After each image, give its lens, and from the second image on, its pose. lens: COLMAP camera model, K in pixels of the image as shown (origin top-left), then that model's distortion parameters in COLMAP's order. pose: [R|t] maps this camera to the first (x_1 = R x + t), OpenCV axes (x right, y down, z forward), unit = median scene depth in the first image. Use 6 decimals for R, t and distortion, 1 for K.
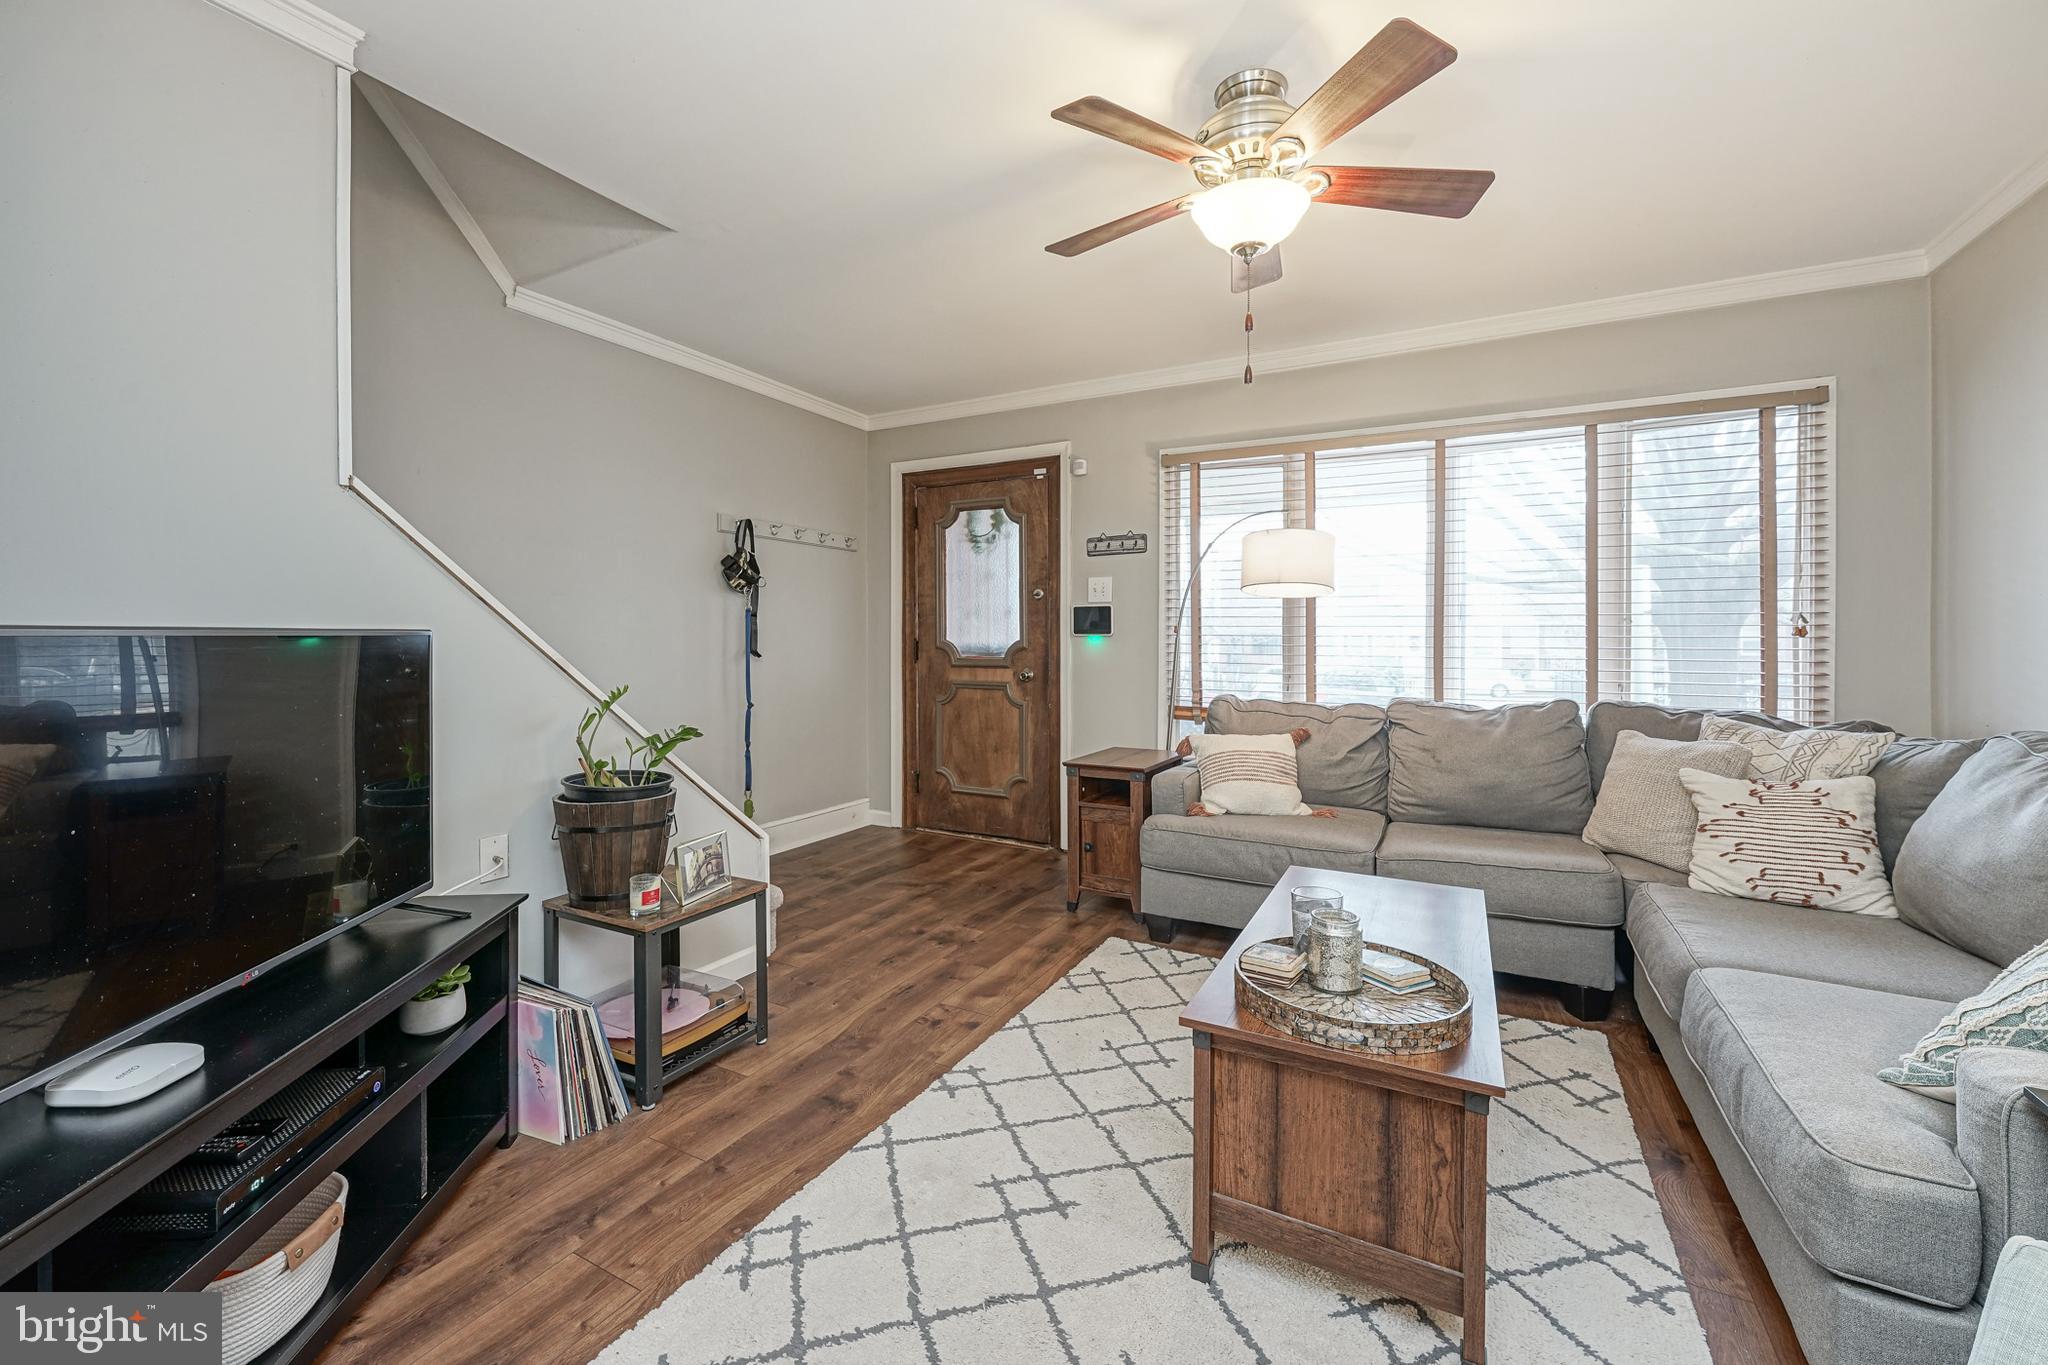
lens RADIAL K [[828.7, 0, 1025.7], [0, 828.7, 645.4], [0, 0, 1]] dist [-0.000952, 0.000099]
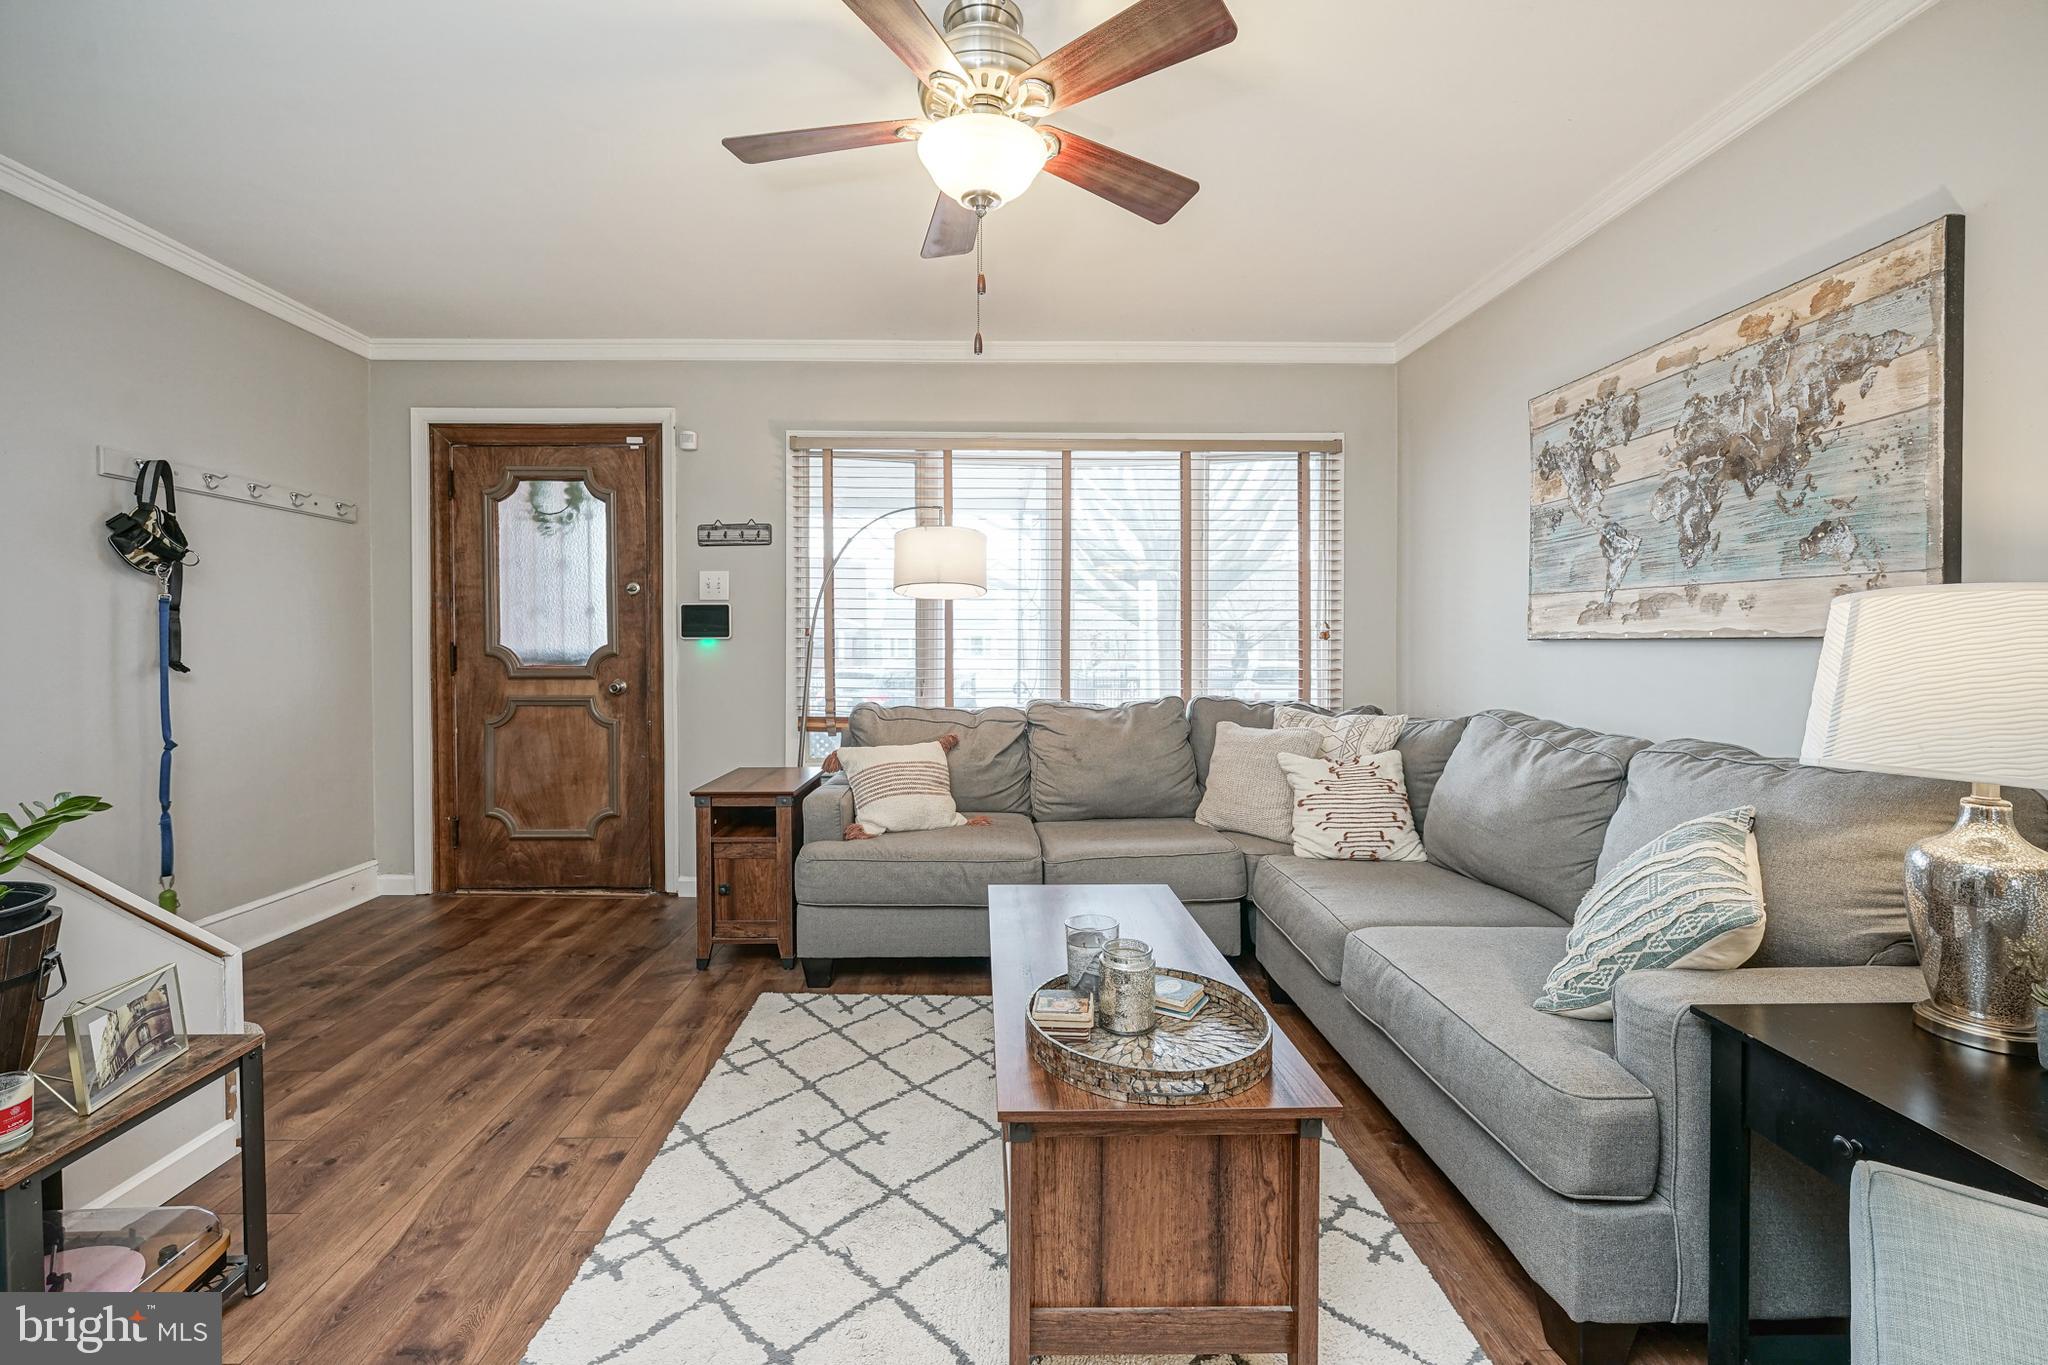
lens RADIAL K [[828.7, 0, 989.9], [0, 828.7, 654.3], [0, 0, 1]] dist [-0.000952, 0.000099]
pose [[0.876849, -0.009403, 0.480673, -0.126281], [0.006415, 0.999949, 0.007859, -0.001552], [-0.480722, -0.003807, 0.876865, 0.184983]]
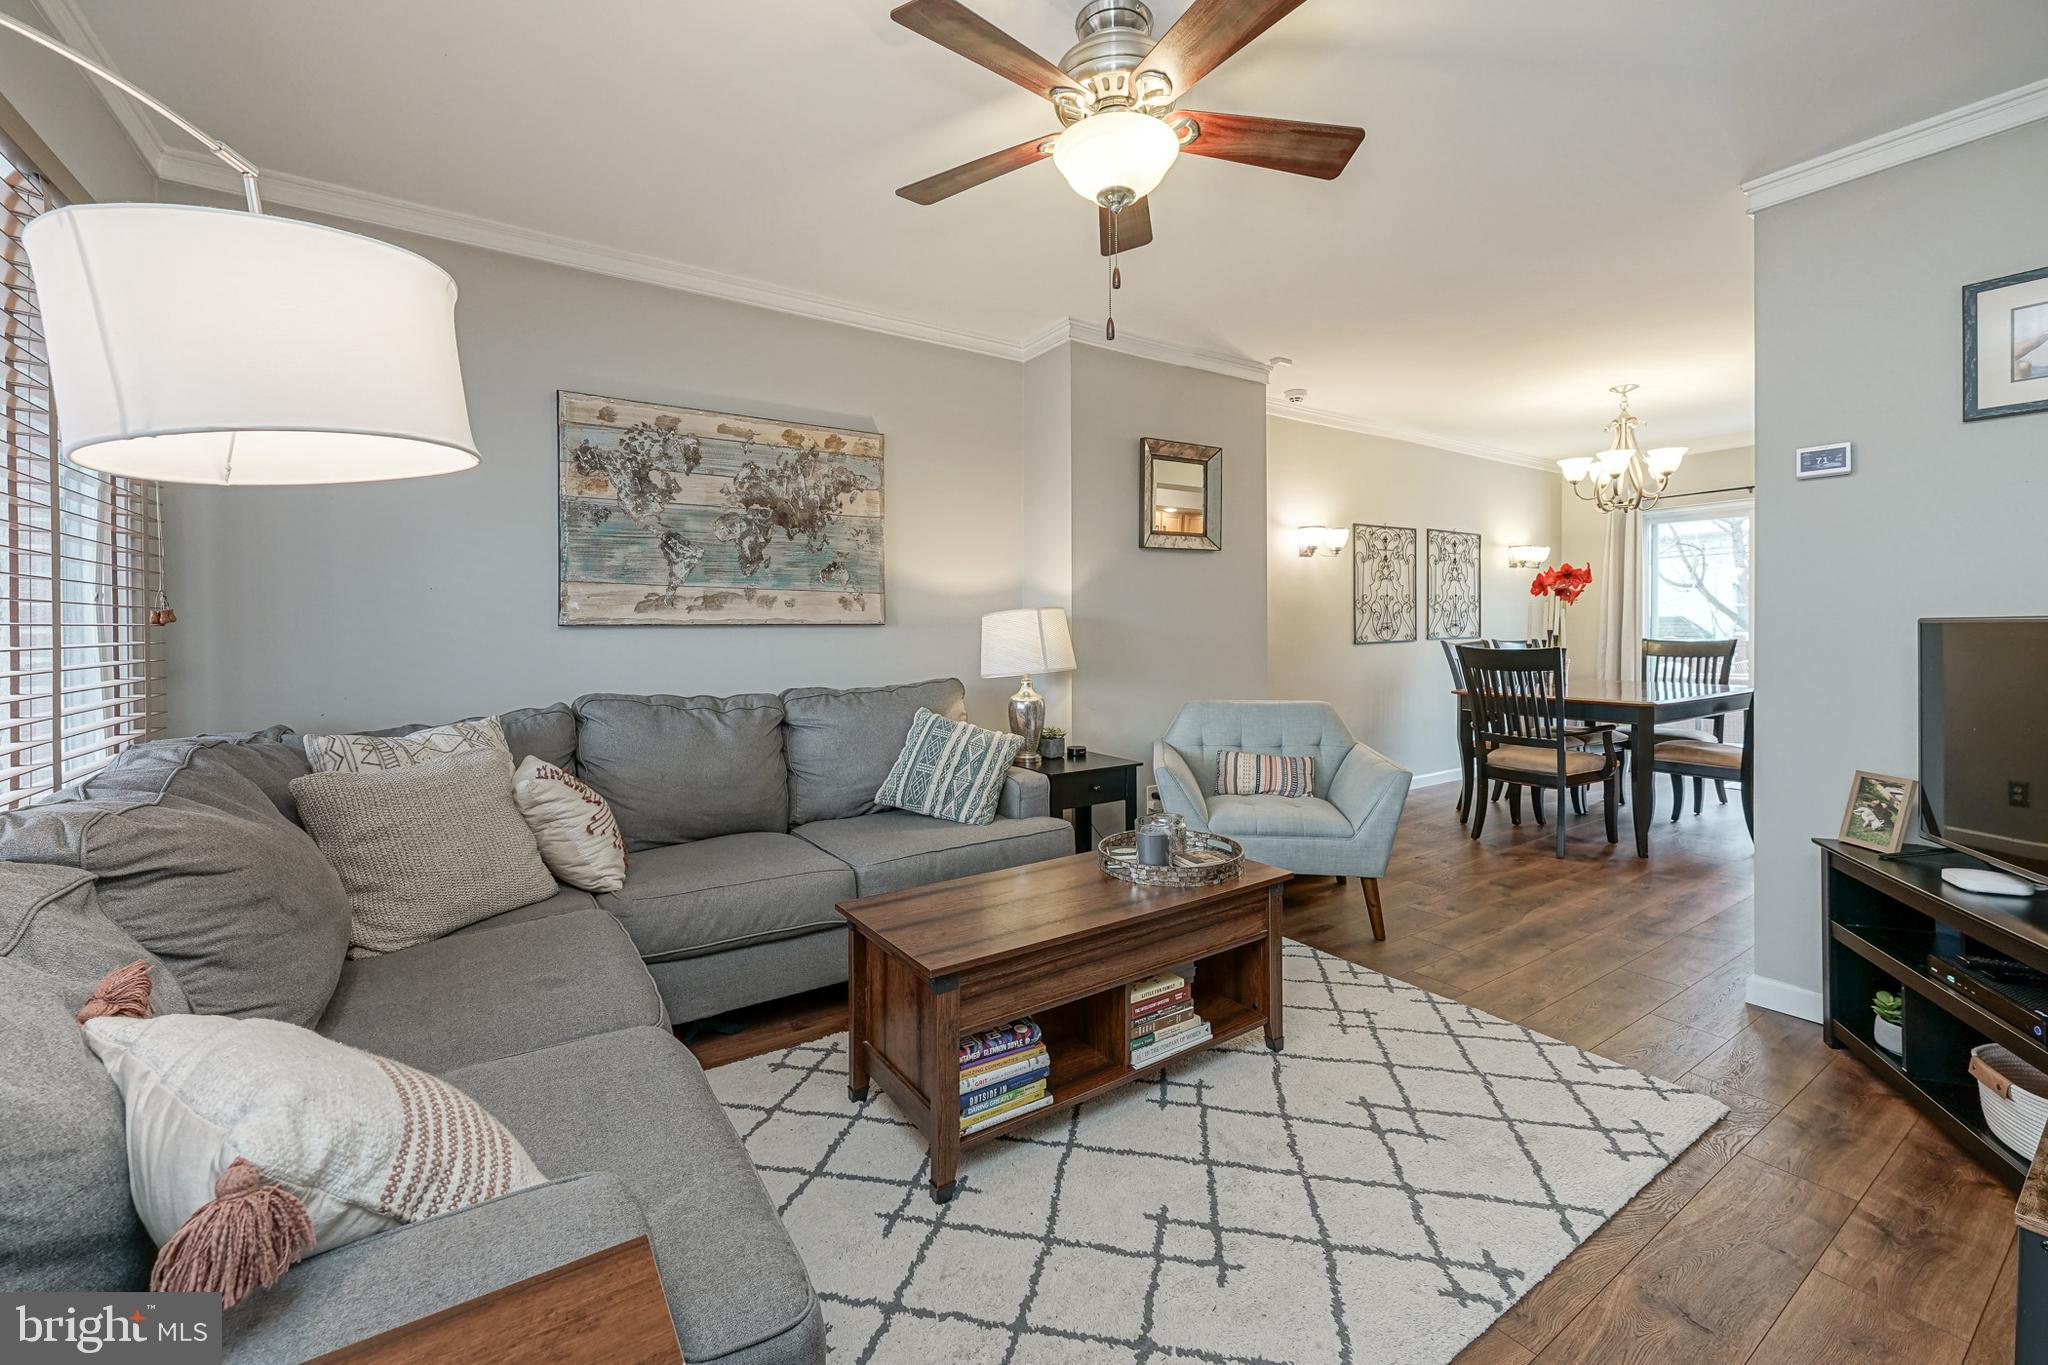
lens RADIAL K [[828.7, 0, 1061.1], [0, 828.7, 625.8], [0, 0, 1]] dist [-0.000952, 0.000099]
pose [[-0.897740, 0.003103, 0.440514, -0.064635], [0.006991, 0.999950, 0.007204, -0.010930], [-0.440470, 0.009547, -0.897717, 1.566921]]
